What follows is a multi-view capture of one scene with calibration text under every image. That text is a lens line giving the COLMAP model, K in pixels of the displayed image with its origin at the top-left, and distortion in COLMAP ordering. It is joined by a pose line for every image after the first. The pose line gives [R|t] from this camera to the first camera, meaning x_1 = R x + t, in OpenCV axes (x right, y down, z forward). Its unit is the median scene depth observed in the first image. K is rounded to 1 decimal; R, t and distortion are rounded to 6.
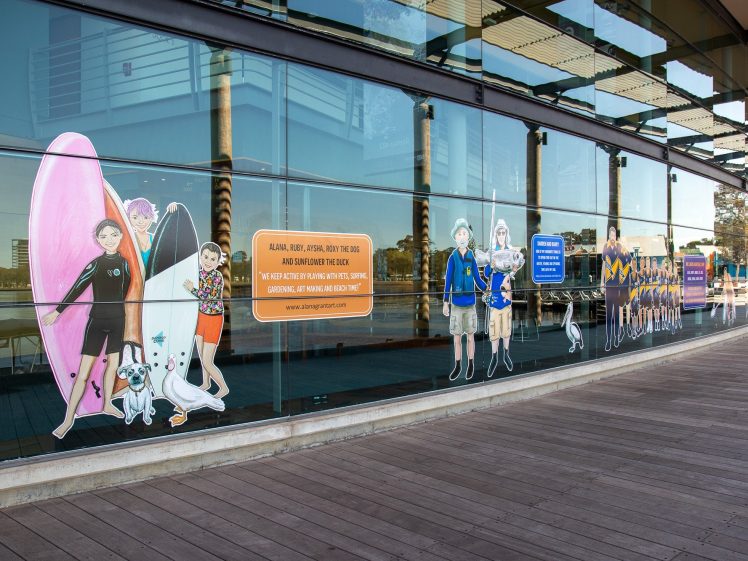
lens RADIAL K [[642.0, 0, 374.3], [0, 642.0, 289.2], [0, 0, 1]] dist [-0.069192, 0.011033]
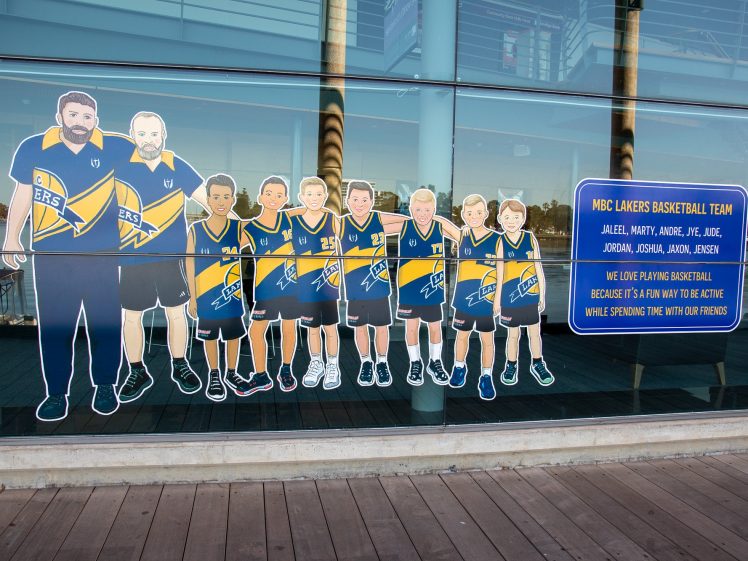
lens RADIAL K [[740.4, 0, 374.0], [0, 740.4, 280.5], [0, 0, 1]] dist [-0.026827, -0.014225]
pose [[0.835694, 0.067563, -0.545024, 0.707263], [-0.043726, 0.997439, 0.056601, -0.019619], [0.547453, -0.023470, 0.836508, 0.691574]]
